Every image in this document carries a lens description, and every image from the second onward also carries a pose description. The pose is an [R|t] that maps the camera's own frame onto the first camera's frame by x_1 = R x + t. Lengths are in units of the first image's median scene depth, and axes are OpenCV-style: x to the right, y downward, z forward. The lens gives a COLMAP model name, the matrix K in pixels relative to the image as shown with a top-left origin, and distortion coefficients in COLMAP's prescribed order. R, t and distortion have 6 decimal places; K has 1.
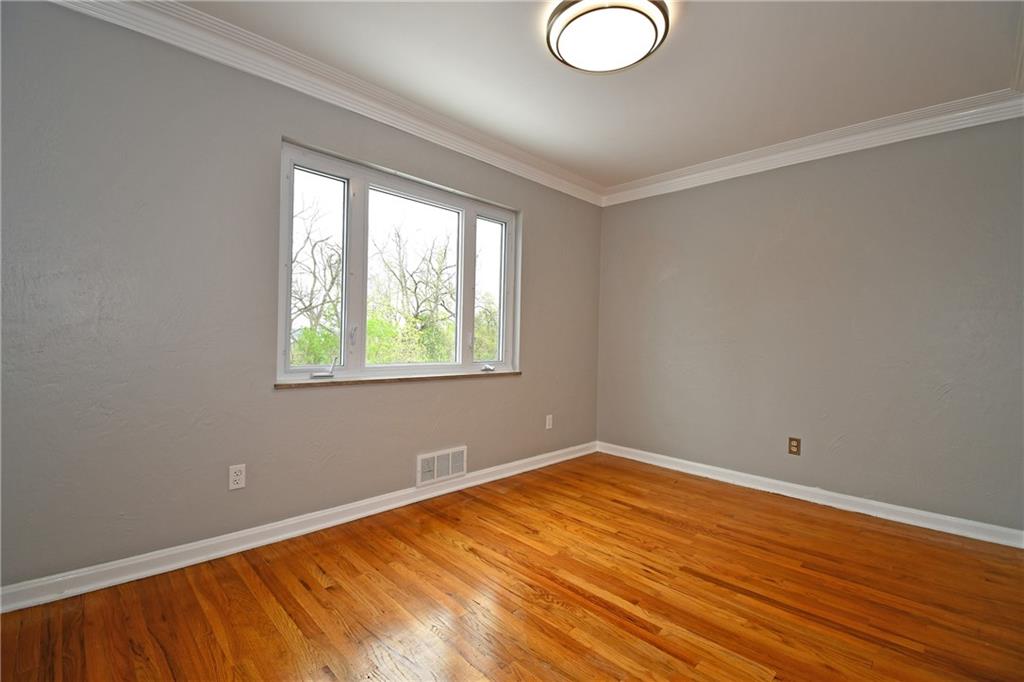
lens RADIAL K [[465.1, 0, 488.4], [0, 465.1, 335.1], [0, 0, 1]] dist [0.024488, -0.023395]
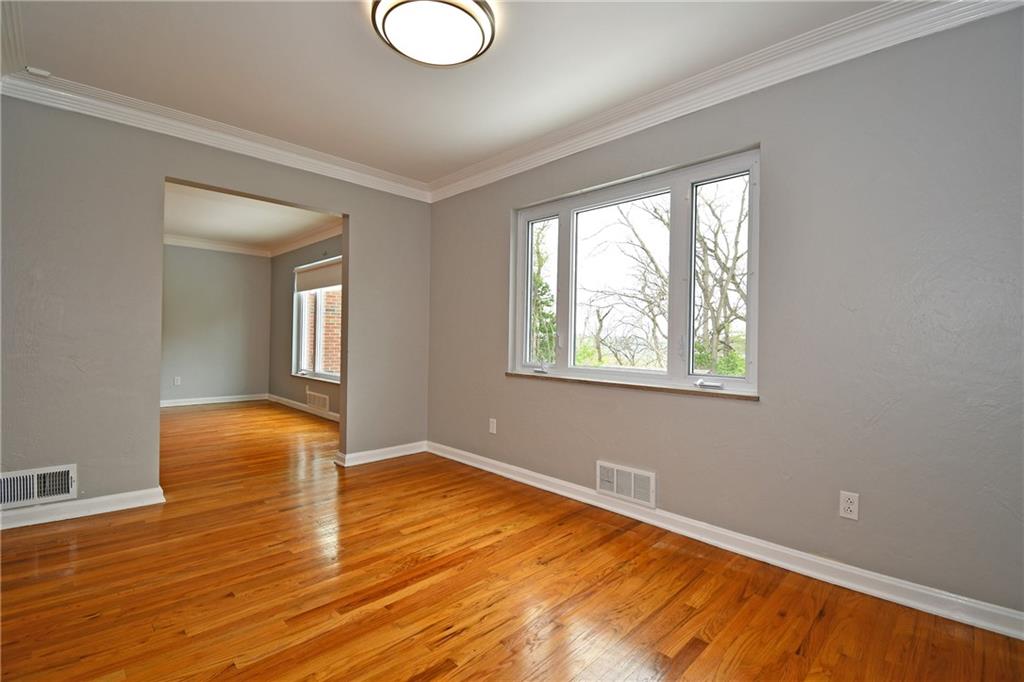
lens RADIAL K [[446.8, 0, 510.9], [0, 446.8, 338.0], [0, 0, 1]] dist [0.021250, -0.025754]
pose [[0.016462, -0.027261, -0.999493, 0.998102], [-0.014205, 0.999521, -0.027496, 0.031878], [0.999764, 0.014650, 0.016067, 0.978500]]
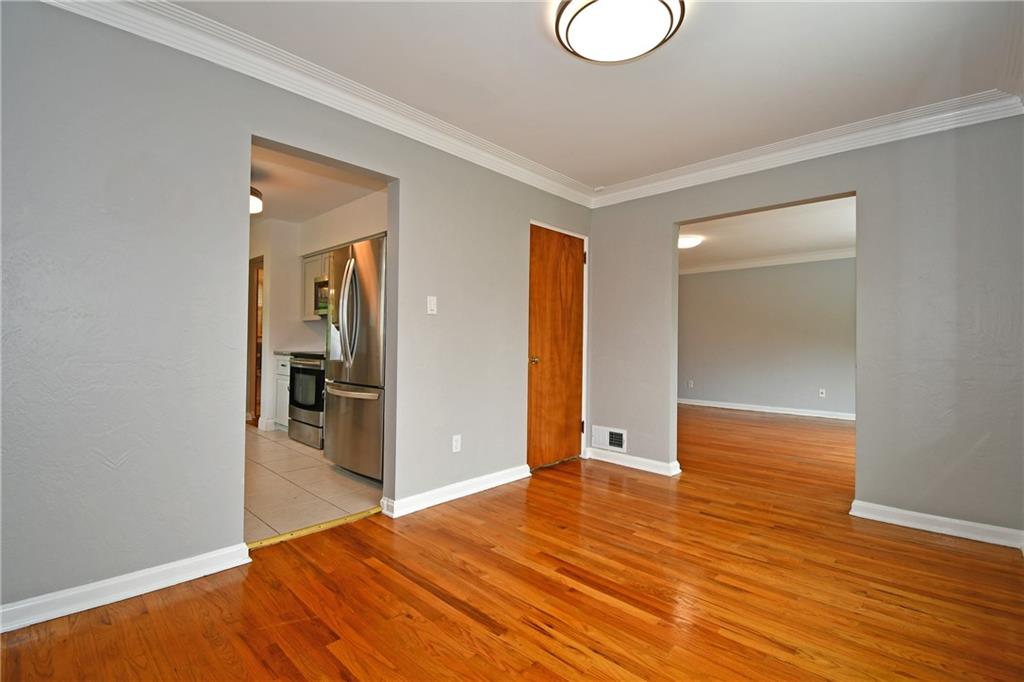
lens RADIAL K [[446.8, 0, 510.9], [0, 446.8, 338.0], [0, 0, 1]] dist [0.021250, -0.025754]
pose [[-0.996973, -0.041412, -0.065798, 0.429386], [-0.040521, 0.999069, -0.014821, 0.022021], [0.066350, -0.012110, -0.997723, 1.592312]]
